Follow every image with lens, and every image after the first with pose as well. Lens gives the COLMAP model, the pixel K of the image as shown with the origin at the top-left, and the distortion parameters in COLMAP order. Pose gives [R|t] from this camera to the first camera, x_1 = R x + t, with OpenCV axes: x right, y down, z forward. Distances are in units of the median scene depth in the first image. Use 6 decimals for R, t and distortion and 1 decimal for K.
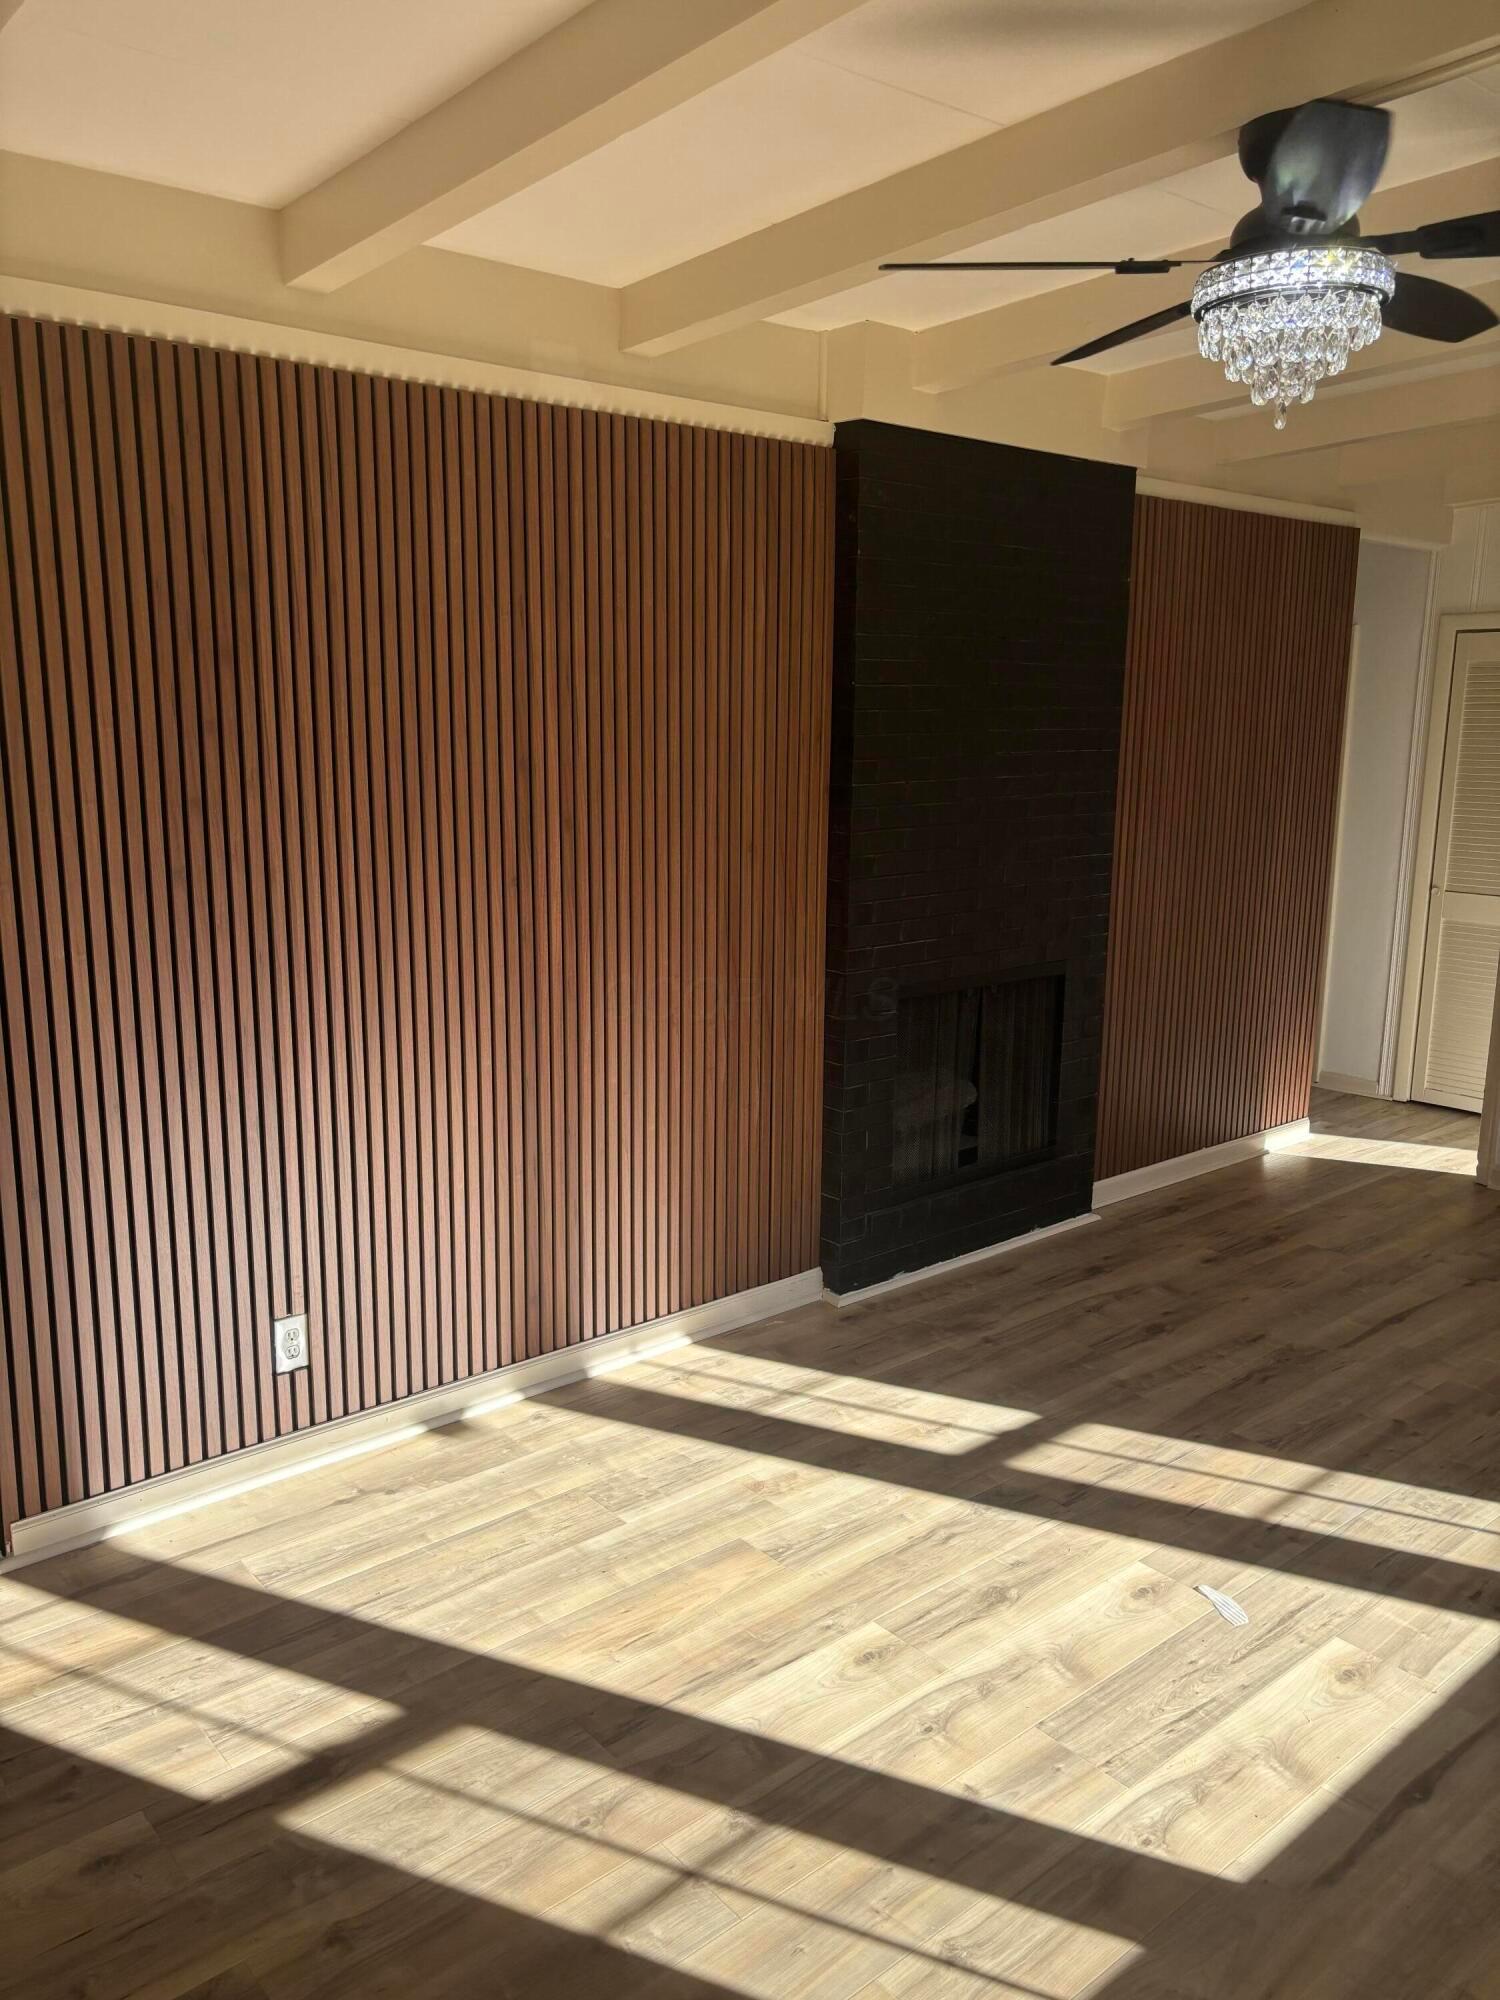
lens RADIAL K [[1493.8, 0, 755.1], [0, 1493.8, 1000.1], [0, 0, 1]] dist [-0.007907, 0.008227]
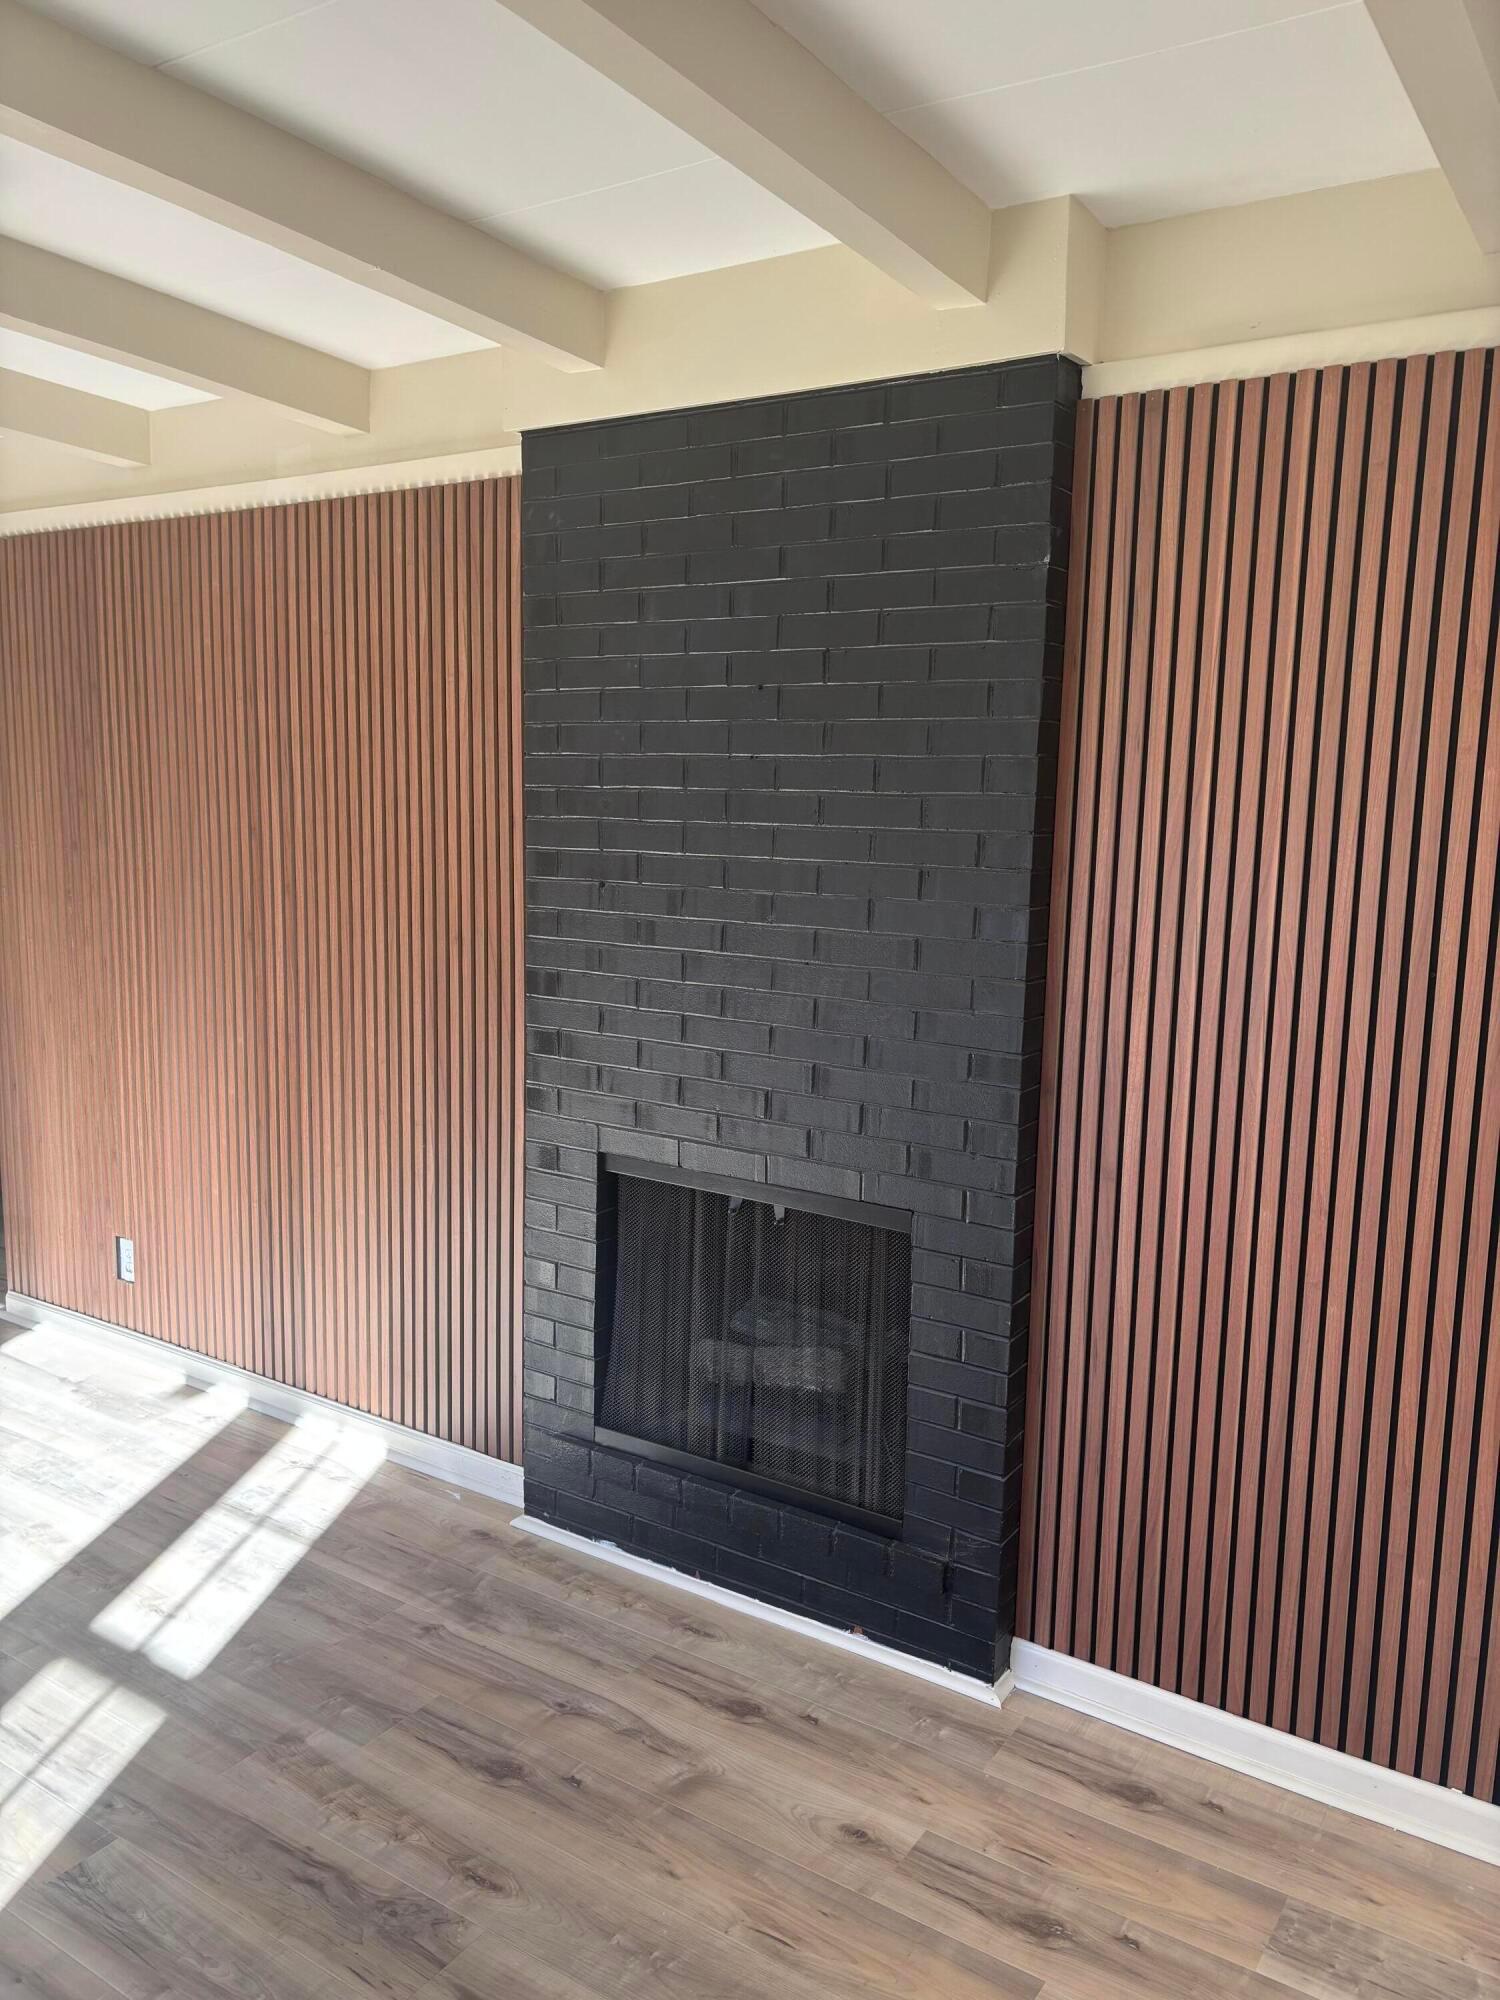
lens RADIAL K [[1493.8, 0, 753.8], [0, 1493.8, 1000.5], [0, 0, 1]] dist [-0.007907, 0.008227]
pose [[0.296623, 0.132338, -0.945781, 0.889815], [-0.206758, 0.975762, 0.071688, -0.167598], [0.932345, 0.174283, 0.316795, 0.889158]]
